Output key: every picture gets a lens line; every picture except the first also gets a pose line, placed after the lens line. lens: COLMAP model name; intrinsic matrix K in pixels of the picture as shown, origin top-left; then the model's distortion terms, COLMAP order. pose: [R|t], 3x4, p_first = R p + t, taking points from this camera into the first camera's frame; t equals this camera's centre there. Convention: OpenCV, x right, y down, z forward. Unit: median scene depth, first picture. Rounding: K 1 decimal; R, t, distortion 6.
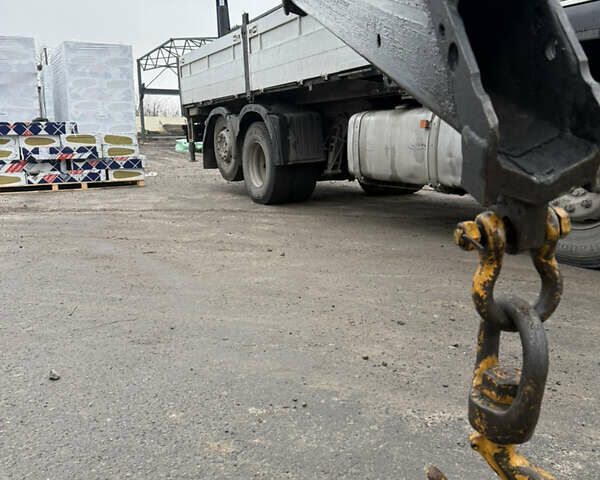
lens RADIAL K [[592.3, 0, 300.0], [0, 592.3, 240.0], [0, 0, 1]] dist [0.114278, -0.225565]
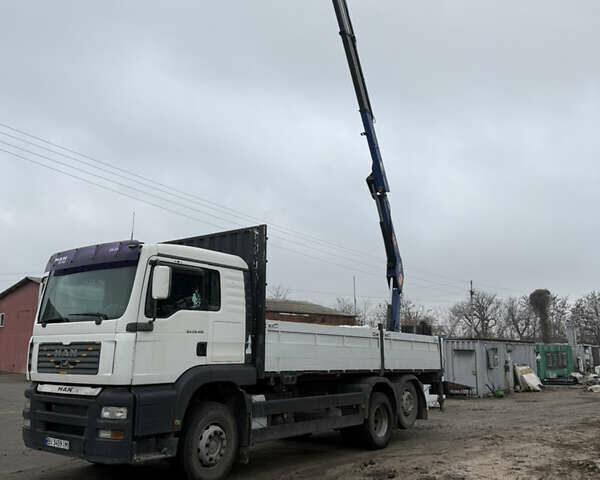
lens RADIAL K [[592.3, 0, 300.0], [0, 592.3, 240.0], [0, 0, 1]] dist [0.114278, -0.225565]
pose [[0.355631, -0.147297, -0.922947, 1.198002], [-0.180025, 0.958216, -0.222293, -0.173503], [0.917125, 0.245207, 0.314254, 0.223146]]
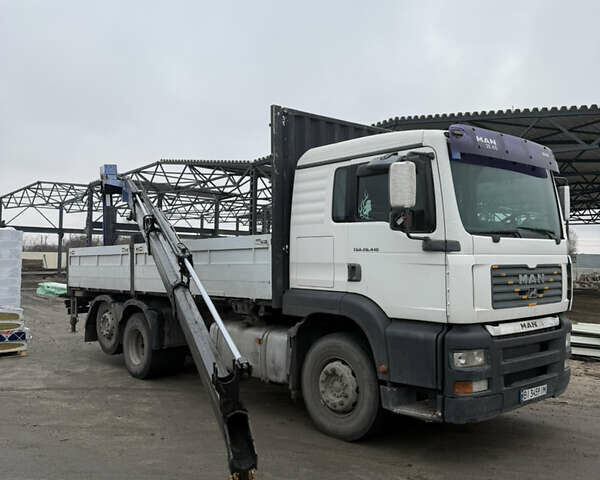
lens RADIAL K [[592.3, 0, 300.0], [0, 592.3, 240.0], [0, 0, 1]] dist [0.114278, -0.225565]
pose [[0.975410, 0.027704, 0.218649, -0.017711], [0.020809, 0.976060, -0.216505, -0.063974], [-0.219413, 0.215731, 0.951482, -0.302696]]
